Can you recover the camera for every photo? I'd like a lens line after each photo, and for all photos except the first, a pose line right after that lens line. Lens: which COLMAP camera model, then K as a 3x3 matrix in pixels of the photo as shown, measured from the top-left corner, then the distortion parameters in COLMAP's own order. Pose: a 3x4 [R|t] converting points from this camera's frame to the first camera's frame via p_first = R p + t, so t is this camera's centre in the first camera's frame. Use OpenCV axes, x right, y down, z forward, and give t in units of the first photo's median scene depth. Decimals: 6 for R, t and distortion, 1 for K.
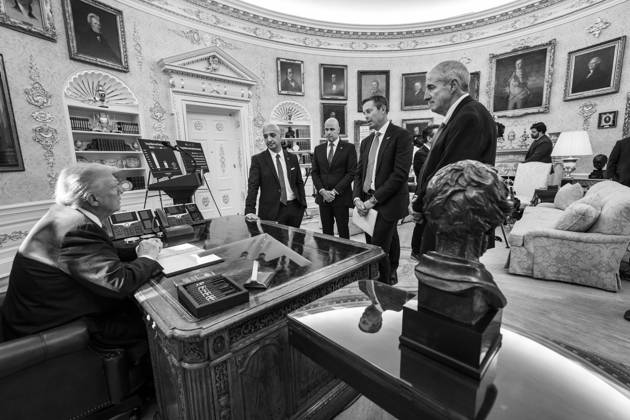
lens RADIAL K [[294.6, 0, 320.1], [0, 294.6, 211.0], [0, 0, 1]] dist [-0.001779, 0.000564]
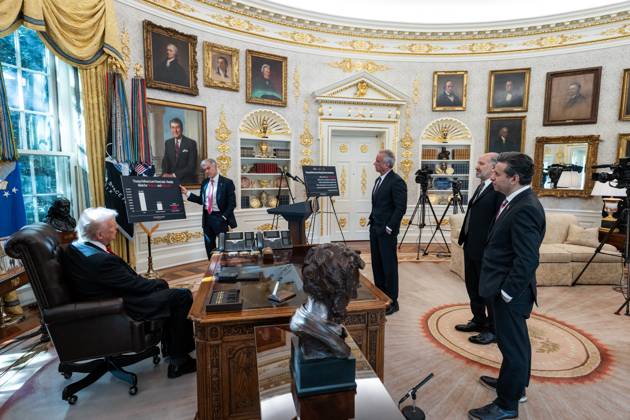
lens RADIAL K [[351.1, 0, 315.0], [0, 351.1, 210.0], [0, 0, 1]] dist [-0.001123, -0.000089]
pose [[0.840374, 0.091048, -0.534306, 0.197345], [-0.123476, 0.992028, -0.025162, -0.040838], [0.527755, 0.087119, 0.844917, -0.068333]]
